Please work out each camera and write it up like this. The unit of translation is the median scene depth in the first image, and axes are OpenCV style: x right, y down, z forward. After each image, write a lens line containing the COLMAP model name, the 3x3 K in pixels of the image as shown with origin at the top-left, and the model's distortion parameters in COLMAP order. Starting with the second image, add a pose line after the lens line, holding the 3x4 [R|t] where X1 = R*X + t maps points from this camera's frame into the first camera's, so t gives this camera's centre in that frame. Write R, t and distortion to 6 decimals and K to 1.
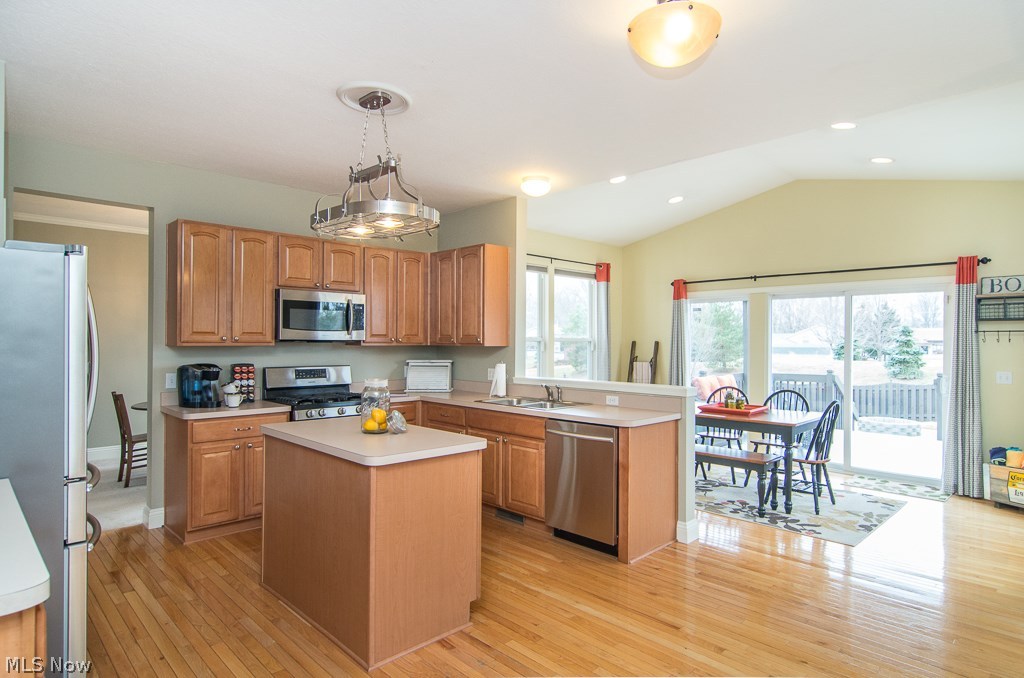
lens RADIAL K [[570.9, 0, 536.4], [0, 570.9, 338.4], [0, 0, 1]] dist [-0.000112, 0.000344]
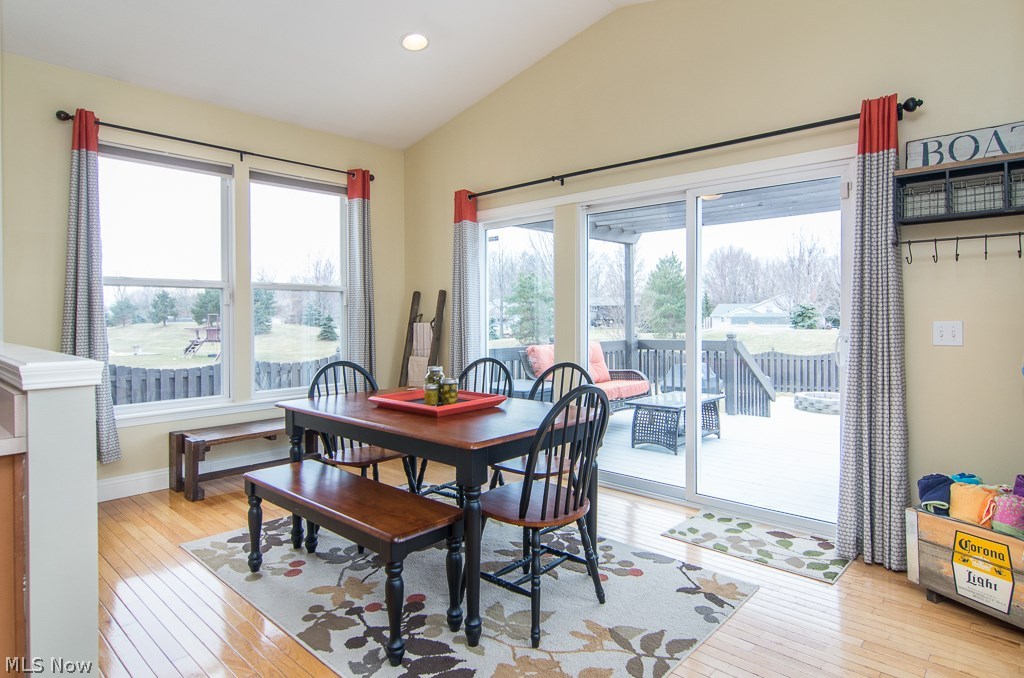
lens RADIAL K [[576.2, 0, 539.2], [0, 576.2, 318.2], [0, 0, 1]] dist [-0.001363, -0.000289]
pose [[0.998624, -0.010150, 0.051459, 0.432612], [0.009653, 0.999904, 0.009908, 0.047335], [-0.051555, -0.009397, 0.998626, 0.510270]]
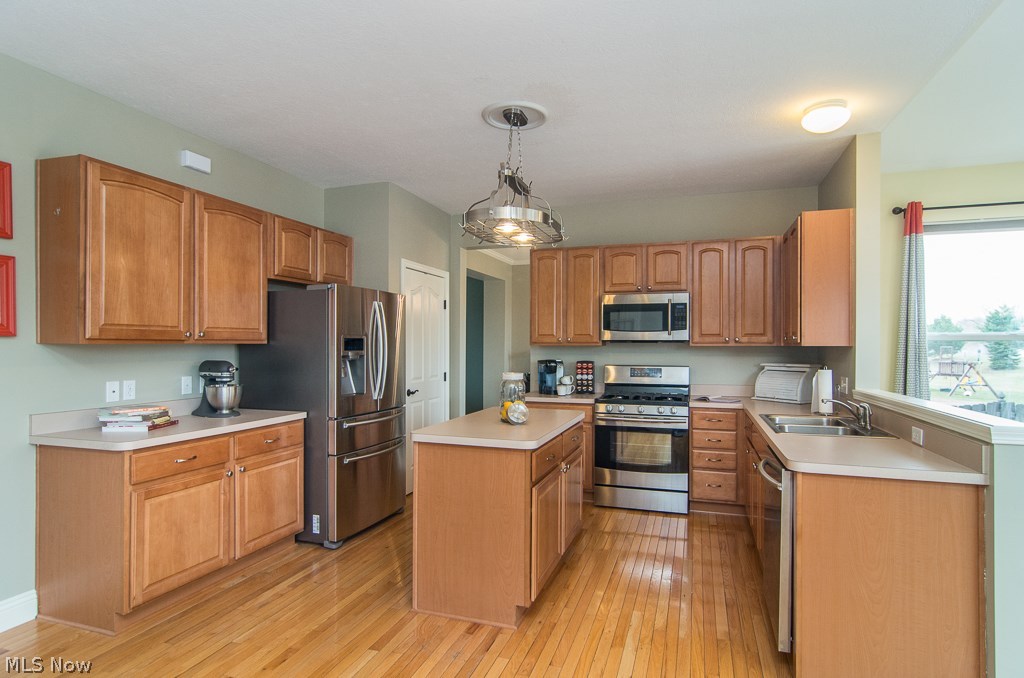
lens RADIAL K [[550.6, 0, 514.3], [0, 550.6, 343.5], [0, 0, 1]] dist [0.000720, -0.000914]
pose [[0.434553, -0.007660, -0.900614, 0.405046], [0.002400, 0.999970, -0.007347, 0.014625], [0.900643, 0.001032, 0.434559, 0.331172]]
